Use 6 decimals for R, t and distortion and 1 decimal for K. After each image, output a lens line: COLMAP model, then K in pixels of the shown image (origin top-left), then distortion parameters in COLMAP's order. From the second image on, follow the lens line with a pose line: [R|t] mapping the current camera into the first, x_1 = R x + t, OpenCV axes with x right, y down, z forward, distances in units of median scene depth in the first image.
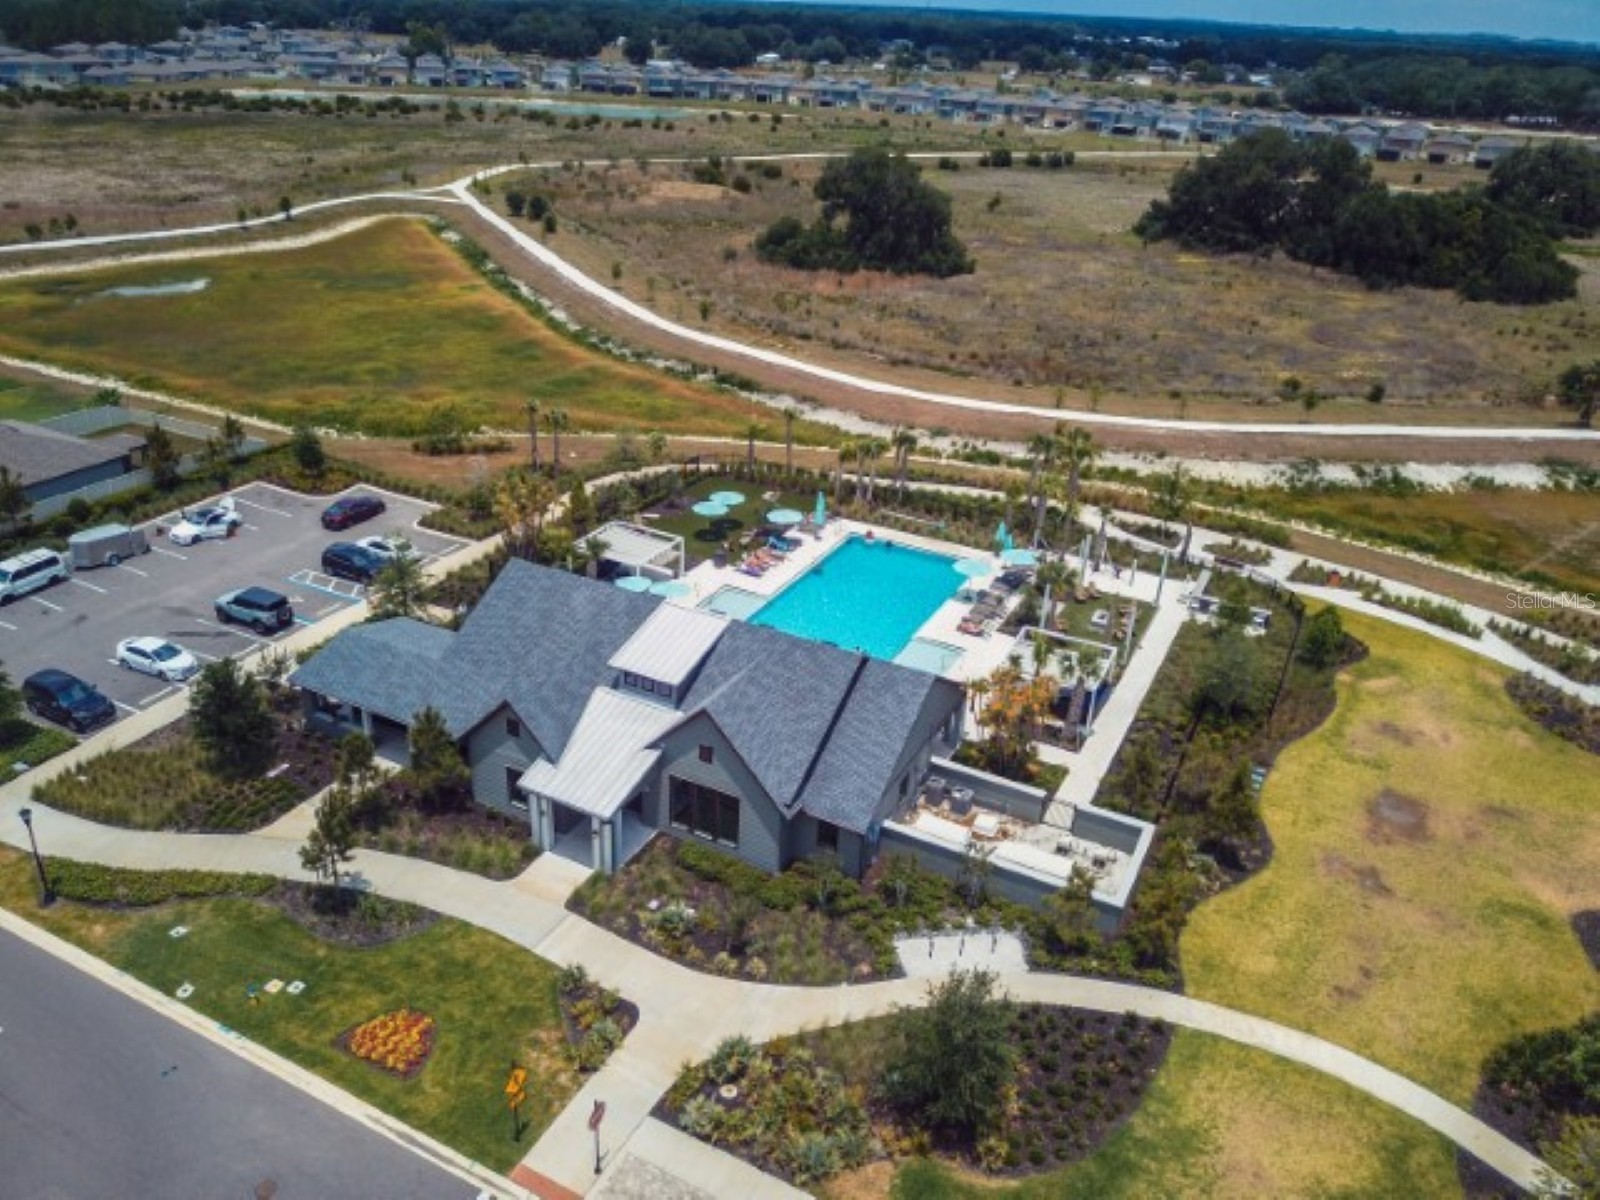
lens RADIAL K [[1215.2, 0, 800.0], [0, 1215.2, 600.0], [0, 0, 1]] dist [0.009351, 0.004749]
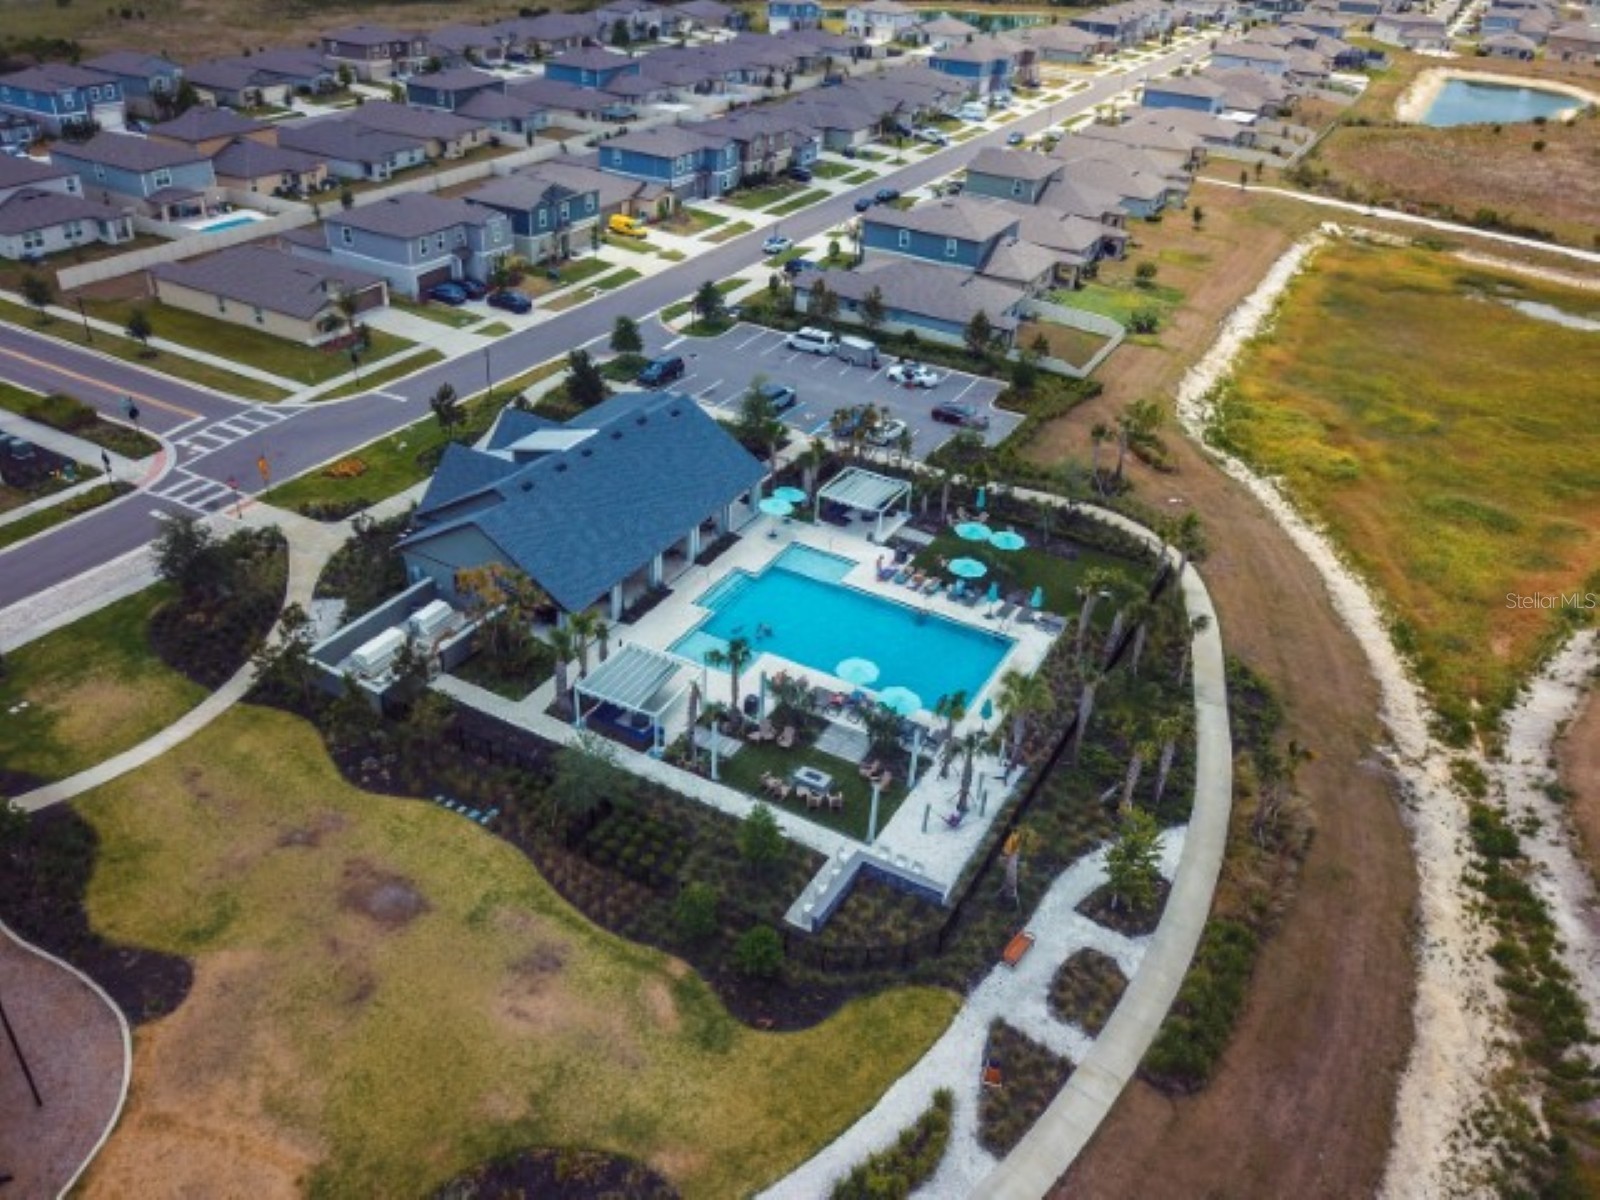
lens RADIAL K [[1226.9, 0, 789.1], [0, 1226.9, 596.1], [0, 0, 1]] dist [0.000657, -0.016048]
pose [[-0.021372, 0.482855, -0.875439, 1.150120], [-0.486186, 0.760108, 0.431113, -0.542719], [0.873594, 0.434840, 0.218513, 0.915848]]
